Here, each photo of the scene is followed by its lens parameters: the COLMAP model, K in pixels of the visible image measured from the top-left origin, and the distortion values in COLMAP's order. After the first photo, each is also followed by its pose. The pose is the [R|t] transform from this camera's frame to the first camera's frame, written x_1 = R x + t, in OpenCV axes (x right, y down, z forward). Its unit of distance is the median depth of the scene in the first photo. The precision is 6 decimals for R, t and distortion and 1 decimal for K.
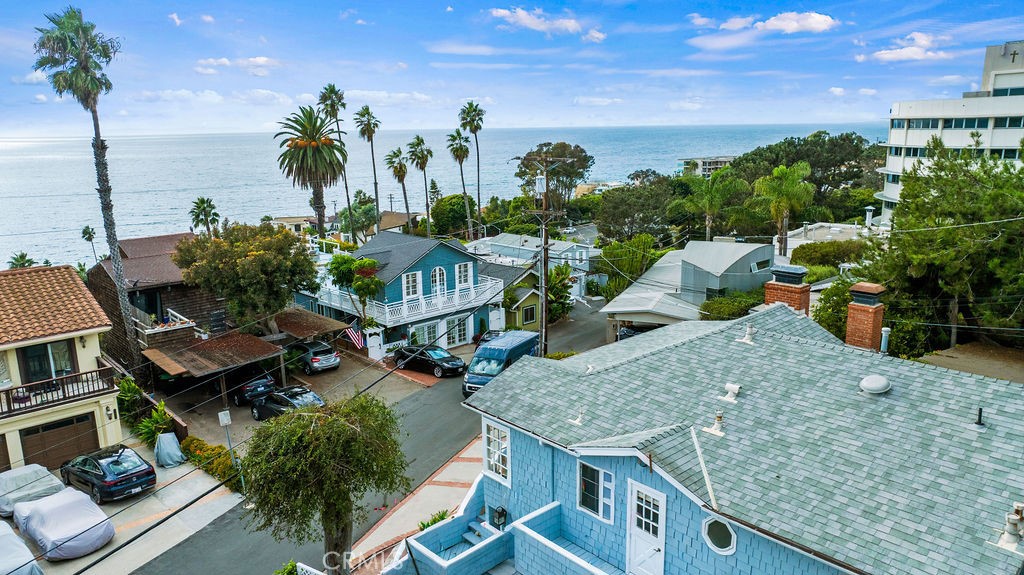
lens RADIAL K [[719.8, 0, 512.0], [0, 719.8, 287.5], [0, 0, 1]] dist [-0.004063, 0.000313]
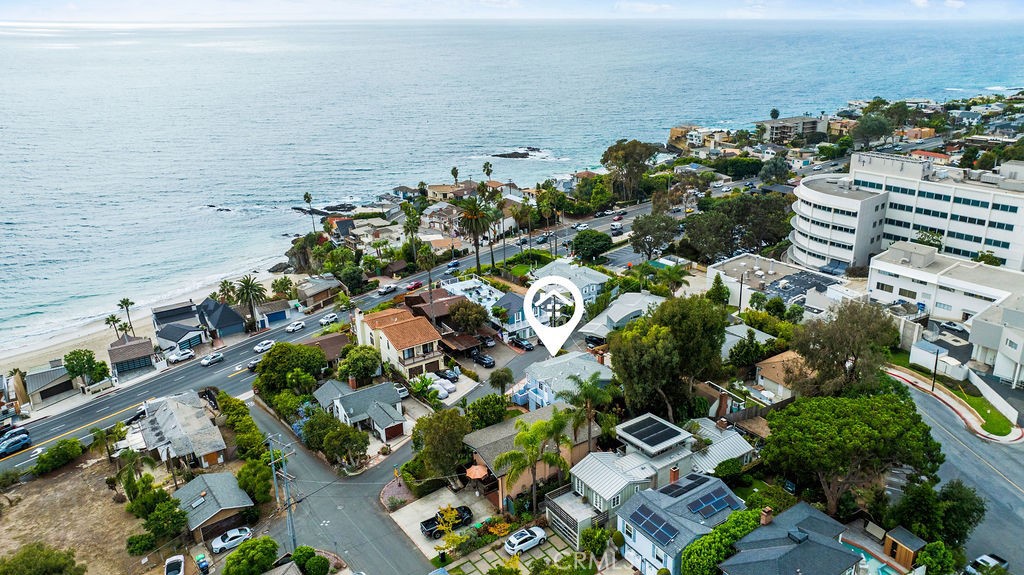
lens RADIAL K [[719.8, 0, 512.0], [0, 719.8, 287.5], [0, 0, 1]] dist [-0.004063, 0.000313]
pose [[0.986940, 0.045360, -0.154571, 0.320746], [-0.022657, 0.989086, 0.145588, -0.612285], [0.159488, -0.140184, 0.977196, -2.092963]]
